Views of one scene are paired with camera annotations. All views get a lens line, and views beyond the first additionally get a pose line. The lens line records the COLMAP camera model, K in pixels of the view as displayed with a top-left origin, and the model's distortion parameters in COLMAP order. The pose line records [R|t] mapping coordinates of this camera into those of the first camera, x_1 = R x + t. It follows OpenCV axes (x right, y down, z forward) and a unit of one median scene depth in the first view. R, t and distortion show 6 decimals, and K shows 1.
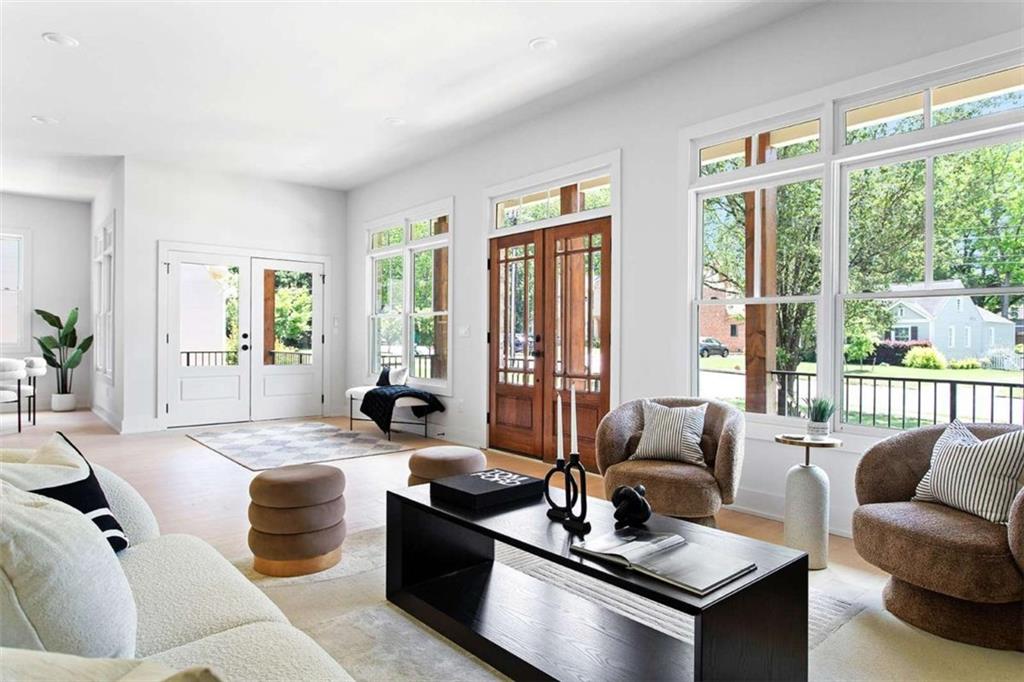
lens RADIAL K [[611.5, 0, 512.0], [0, 611.5, 341.0], [0, 0, 1]] dist [-0.003560, -0.001098]
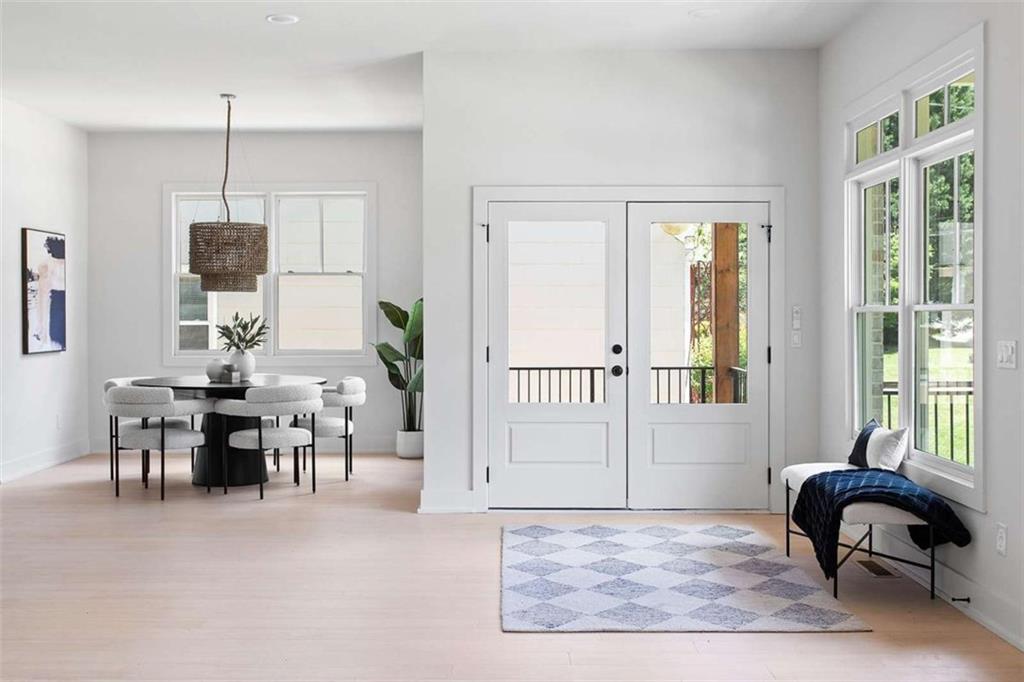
lens RADIAL K [[1111.4, 0, 511.9], [0, 1111.4, 326.0], [0, 0, 1]] dist [0.010670, 0.018435]
pose [[0.755142, 0.002047, -0.655558, 0.125909], [-0.000919, 0.999997, 0.002063, -0.028966], [0.655560, -0.000955, 0.755142, 0.189718]]
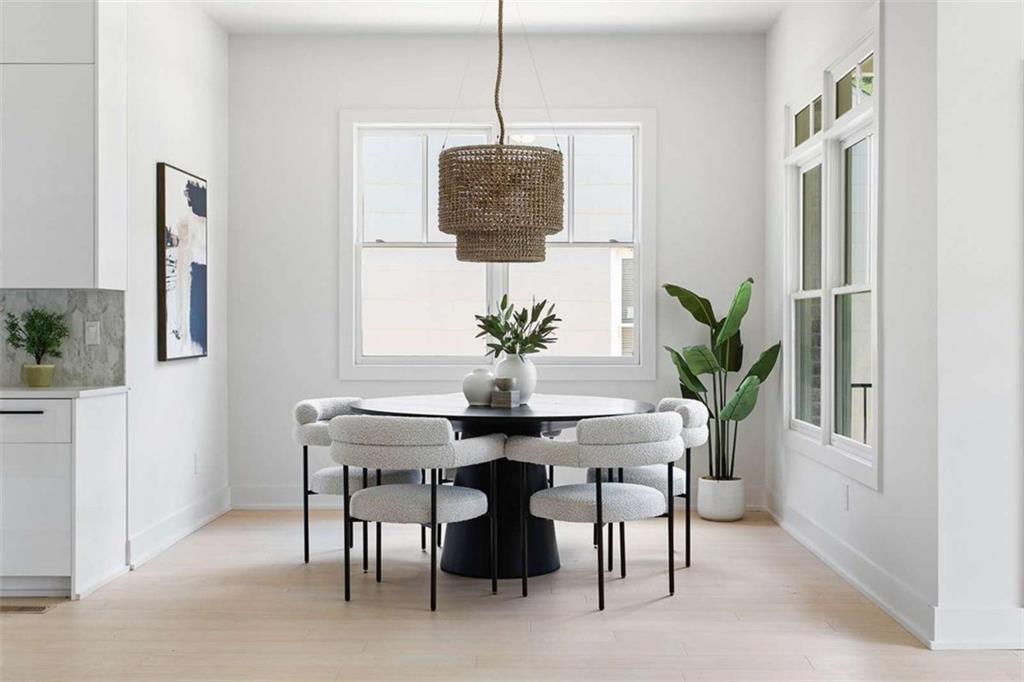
lens RADIAL K [[1136.2, 0, 512.0], [0, 1136.2, 341.0], [0, 0, 1]] dist [-0.002213, 0.002853]
pose [[0.756057, 0.006691, -0.654472, -0.338576], [-0.004001, 0.999976, 0.005601, -0.015387], [0.654494, -0.001616, 0.756066, 0.313277]]
